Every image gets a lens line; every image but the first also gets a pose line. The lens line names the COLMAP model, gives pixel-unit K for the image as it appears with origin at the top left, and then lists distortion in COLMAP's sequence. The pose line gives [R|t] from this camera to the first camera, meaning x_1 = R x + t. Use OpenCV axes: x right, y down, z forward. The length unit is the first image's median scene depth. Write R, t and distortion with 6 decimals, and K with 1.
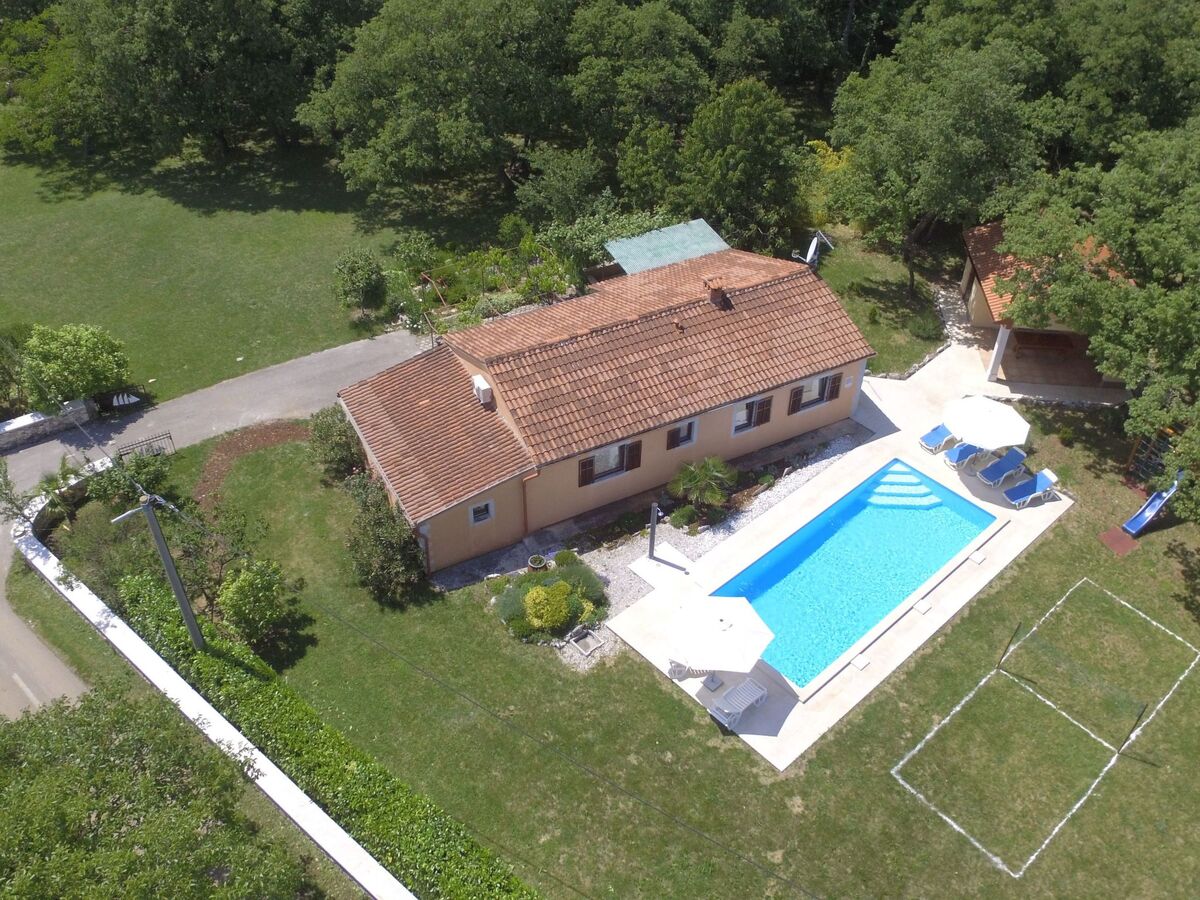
lens RADIAL K [[1079.4, 0, 600.0], [0, 1079.4, 450.0], [0, 0, 1]] dist [-0.104620, 0.003748]
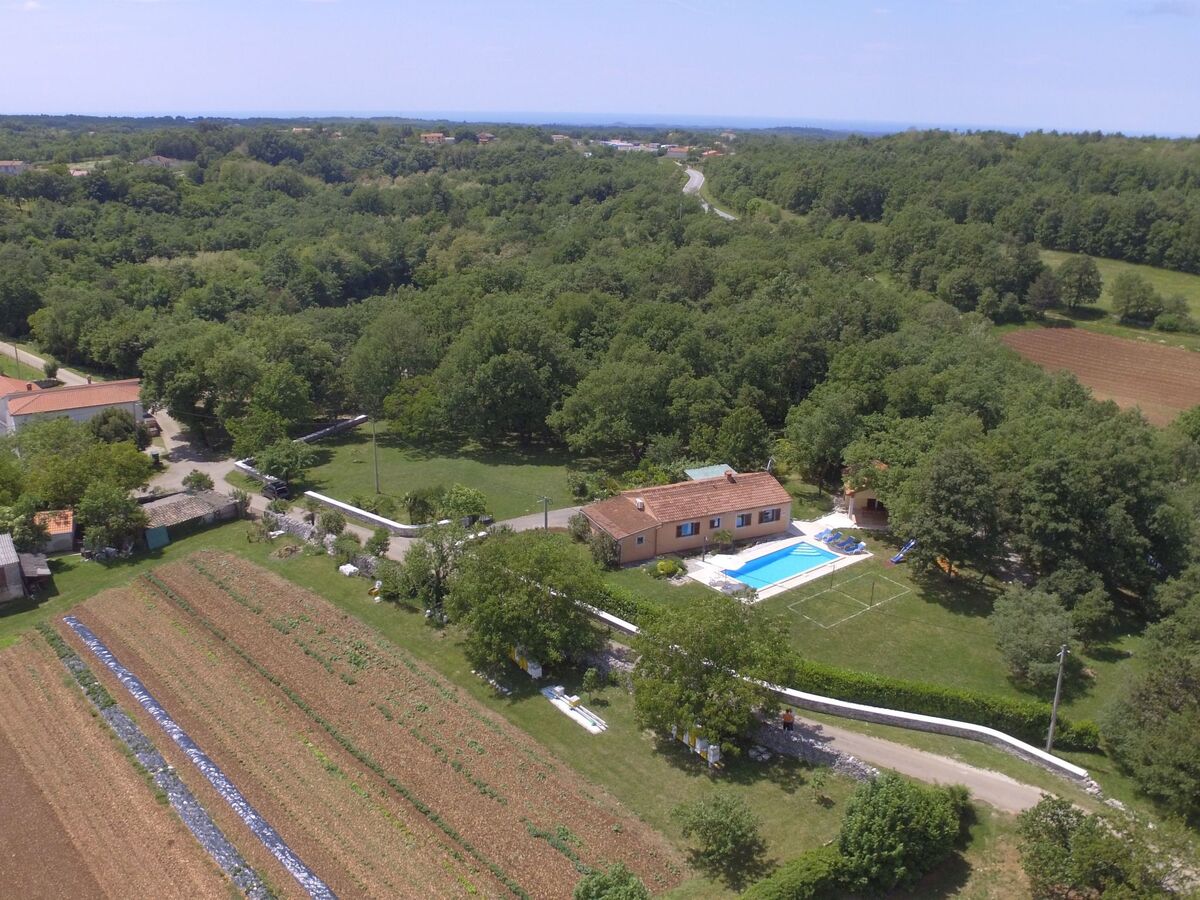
lens RADIAL K [[1079.4, 0, 600.0], [0, 1079.4, 450.0], [0, 0, 1]] dist [-0.104620, 0.003748]
pose [[0.998383, 0.018052, -0.053910, -0.052994], [-0.036680, 0.929017, -0.368214, 0.644463], [0.043436, 0.369596, 0.928177, -1.215368]]
